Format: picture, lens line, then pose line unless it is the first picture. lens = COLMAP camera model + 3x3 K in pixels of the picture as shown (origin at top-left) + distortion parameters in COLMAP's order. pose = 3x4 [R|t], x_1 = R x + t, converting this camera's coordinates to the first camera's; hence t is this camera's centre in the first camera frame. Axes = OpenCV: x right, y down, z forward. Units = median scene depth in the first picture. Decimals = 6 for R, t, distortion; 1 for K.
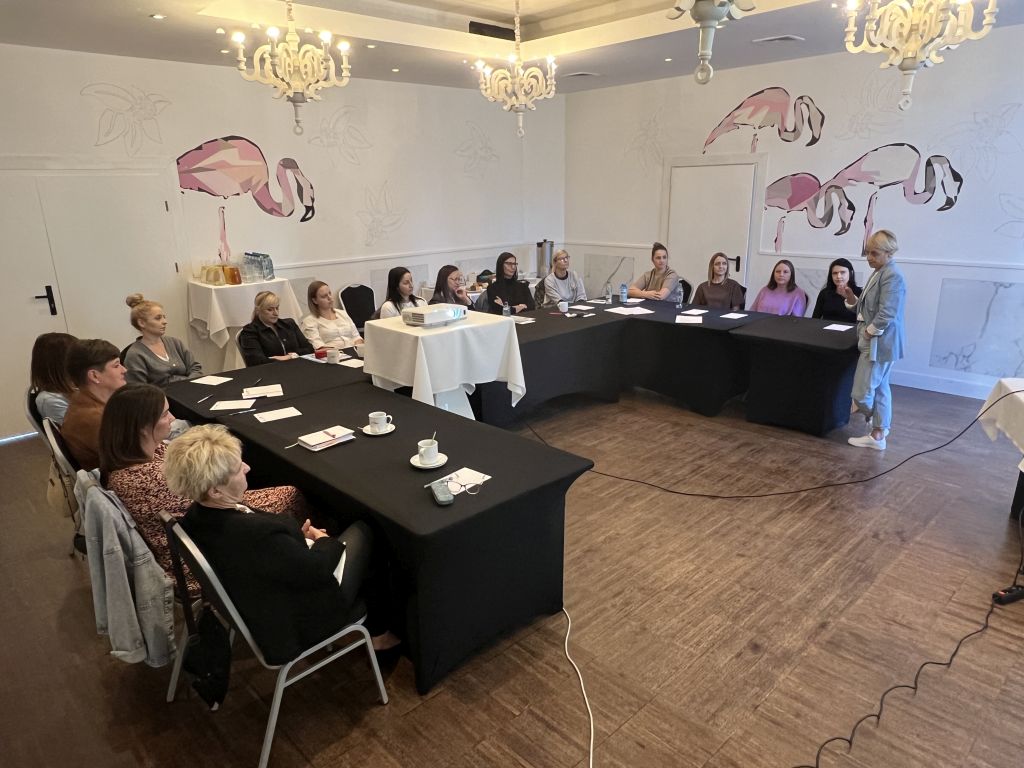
lens RADIAL K [[672.4, 0, 515.0], [0, 672.4, 380.0], [0, 0, 1]] dist [0.000858, -0.000259]
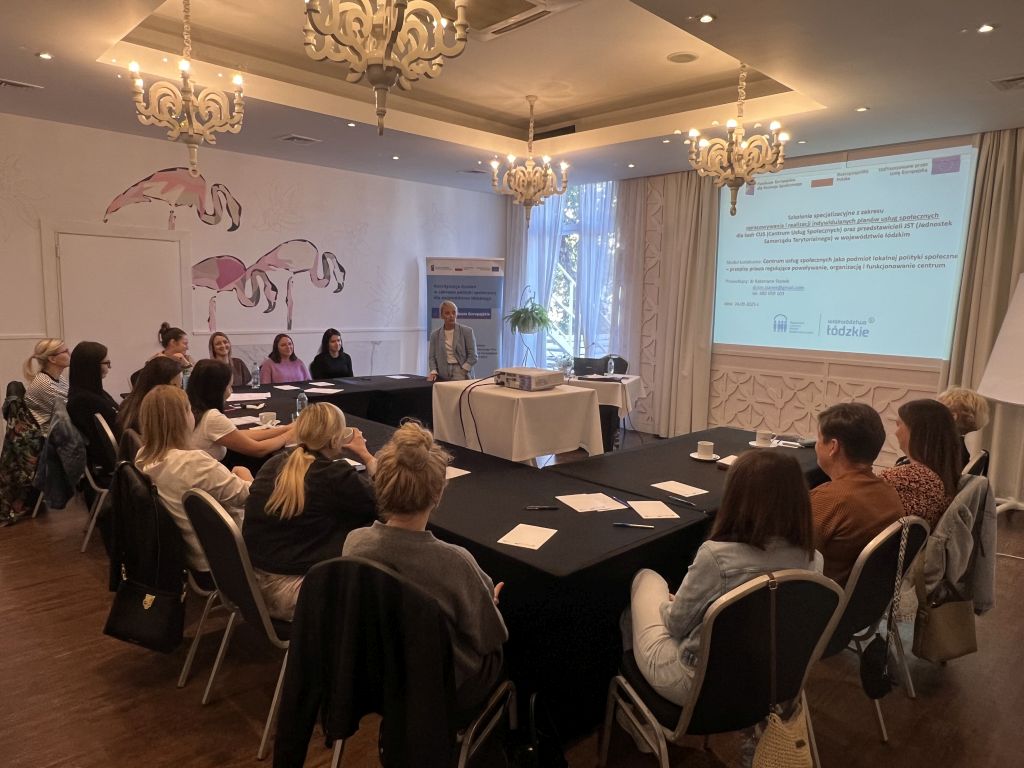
lens RADIAL K [[672.4, 0, 516.9], [0, 672.4, 388.9], [0, 0, 1]] dist [0.000858, -0.000259]
pose [[0.007839, -0.099447, 0.995012, -0.643633], [0.263574, 0.960060, 0.093877, -0.088972], [-0.964607, 0.261523, 0.033737, 0.592049]]
